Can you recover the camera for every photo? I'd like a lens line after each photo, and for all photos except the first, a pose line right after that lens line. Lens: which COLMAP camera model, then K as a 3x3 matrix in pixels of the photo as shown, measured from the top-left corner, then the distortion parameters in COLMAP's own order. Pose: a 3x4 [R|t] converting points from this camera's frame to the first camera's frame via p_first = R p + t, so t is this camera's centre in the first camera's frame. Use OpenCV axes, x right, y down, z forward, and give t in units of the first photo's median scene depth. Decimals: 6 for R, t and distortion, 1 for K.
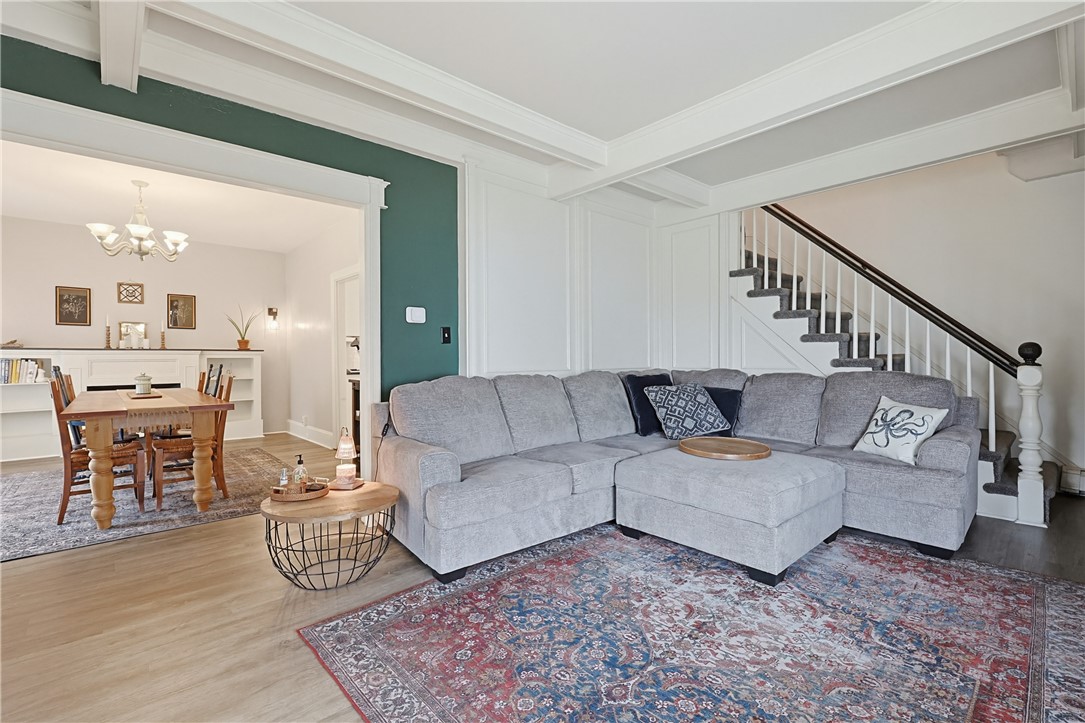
lens RADIAL K [[483.1, 0, 542.5], [0, 483.1, 361.5], [0, 0, 1]] dist [0.004495, 0.000532]
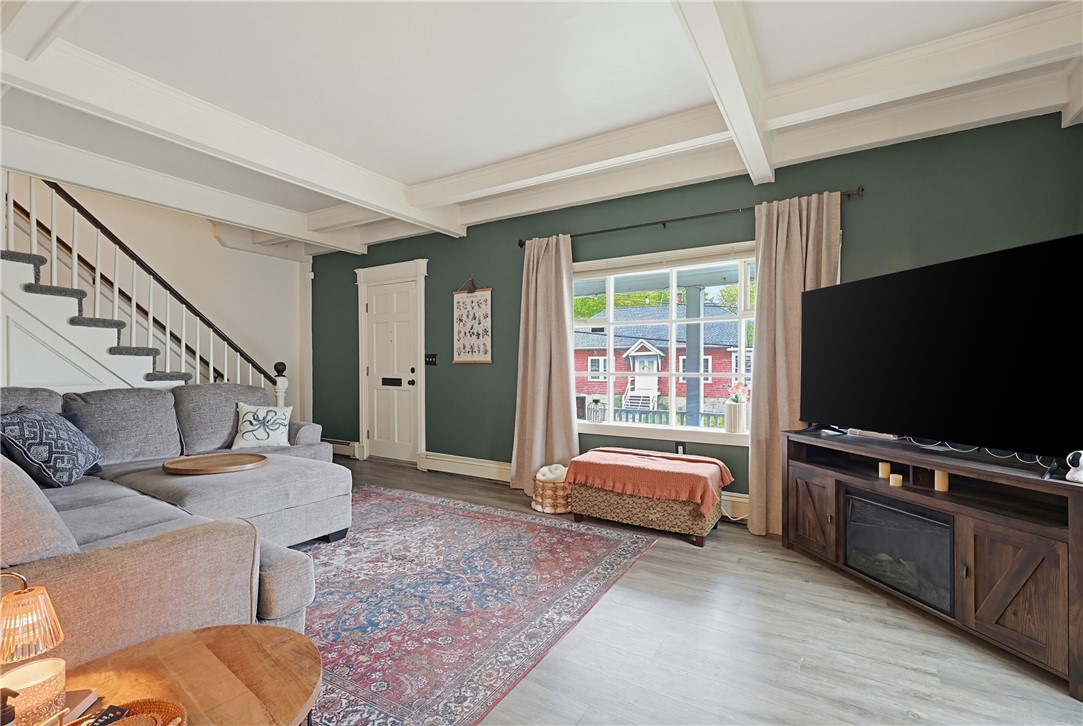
lens RADIAL K [[482.2, 0, 541.5], [0, 482.2, 363.0], [0, 0, 1]] dist [0.004495, 0.000532]
pose [[-0.284641, 0.019142, 0.958443, -1.079773], [0.011435, 0.999797, -0.016572, -0.000753], [-0.958566, 0.006242, -0.284803, 0.921972]]
